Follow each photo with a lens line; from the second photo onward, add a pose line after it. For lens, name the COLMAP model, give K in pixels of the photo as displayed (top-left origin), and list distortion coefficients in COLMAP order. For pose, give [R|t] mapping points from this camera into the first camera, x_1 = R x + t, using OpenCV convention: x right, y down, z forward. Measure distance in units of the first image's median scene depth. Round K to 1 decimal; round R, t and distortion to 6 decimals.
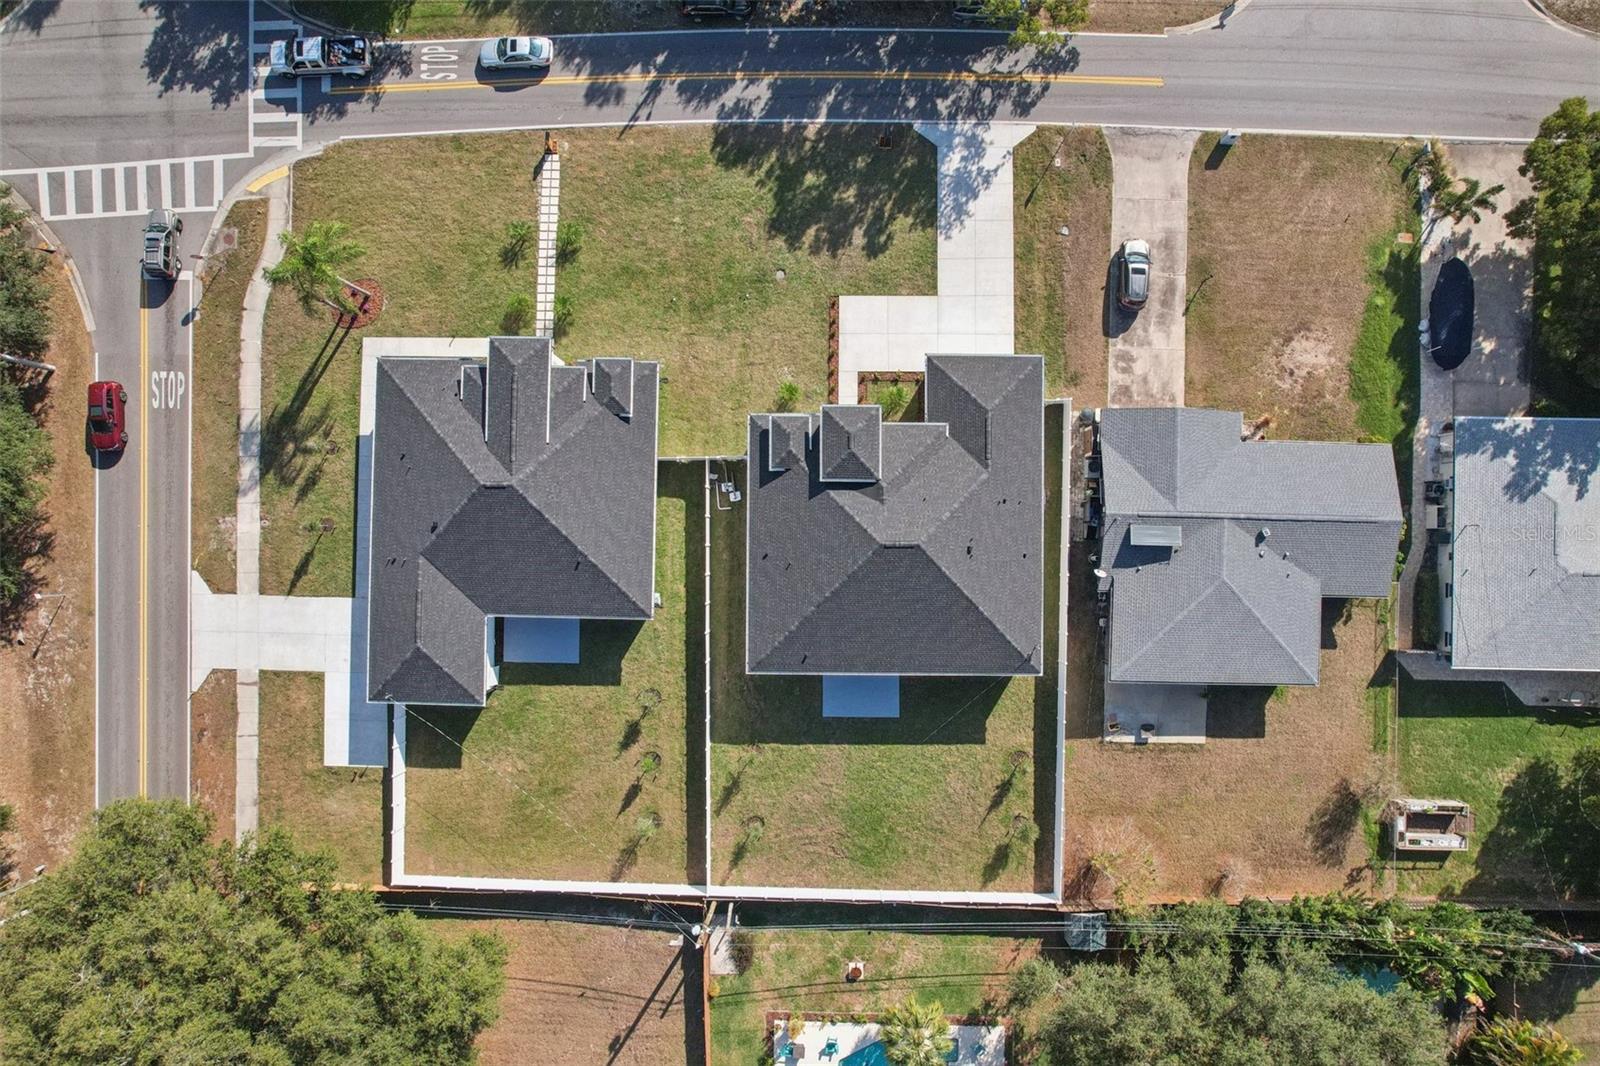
lens RADIAL K [[1024.5, 0, 798.7], [0, 1024.5, 541.0], [0, 0, 1]] dist [-0.068412, 0.058900]
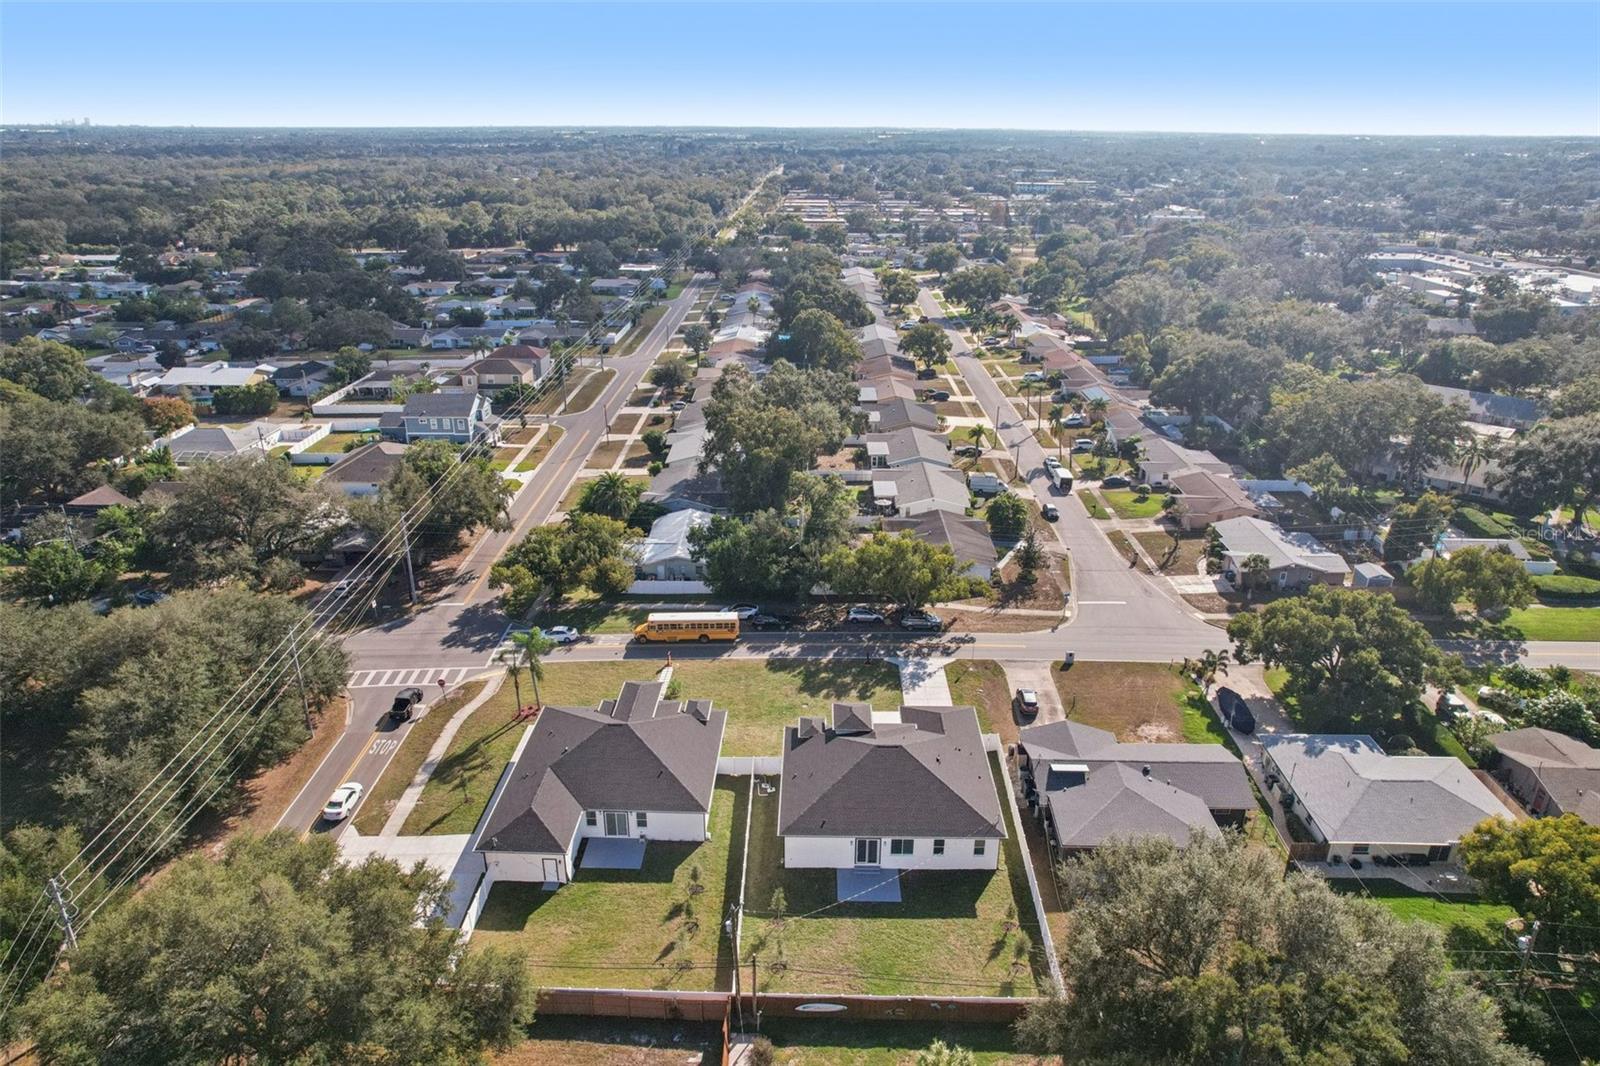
lens RADIAL K [[1032.6, 0, 803.0], [0, 1032.6, 538.2], [0, 0, 1]] dist [-0.046917, 0.000711]
pose [[0.999868, 0.015674, -0.004173, -0.018782], [-0.009922, 0.387534, -0.921802, 1.112863], [-0.012831, 0.921722, 0.387639, 0.142592]]
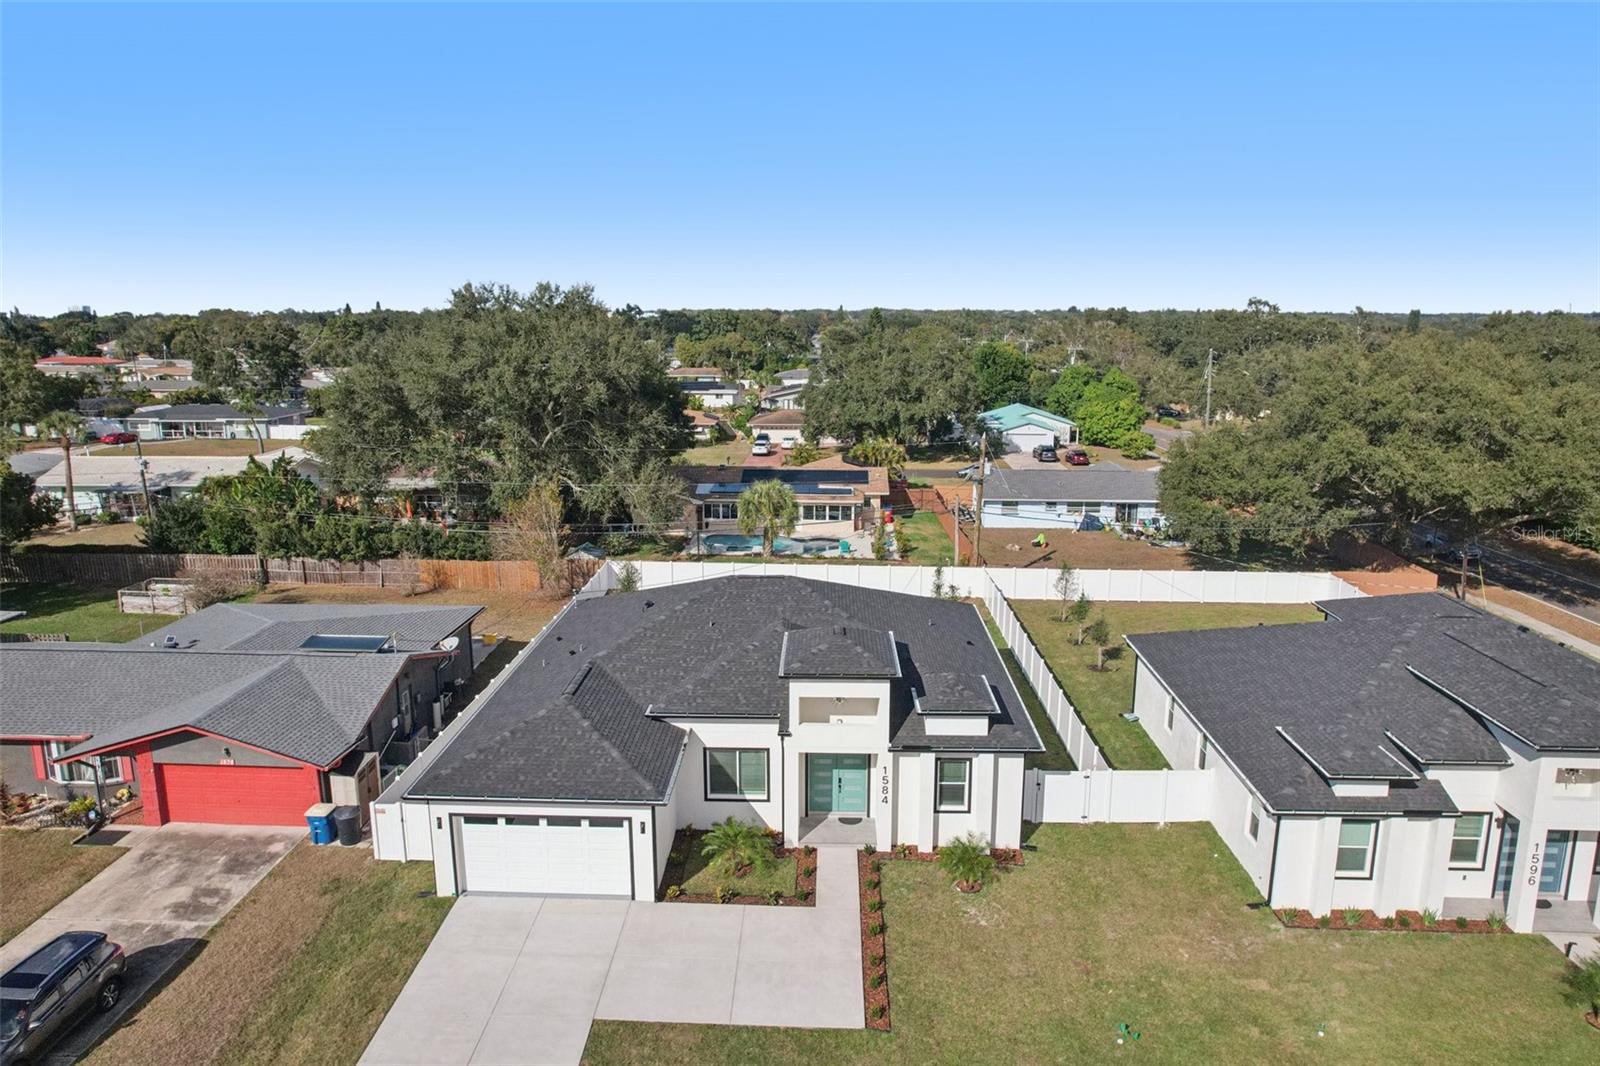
lens RADIAL K [[1043.3, 0, 800.0], [0, 1043.3, 533.0], [0, 0, 1]] dist [-0.086323, 0.093767]
pose [[-0.999613, 0.004841, 0.027386, 0.049173], [0.025875, -0.199070, 0.979644, -0.561763], [0.010195, 0.979973, 0.198868, 0.754373]]
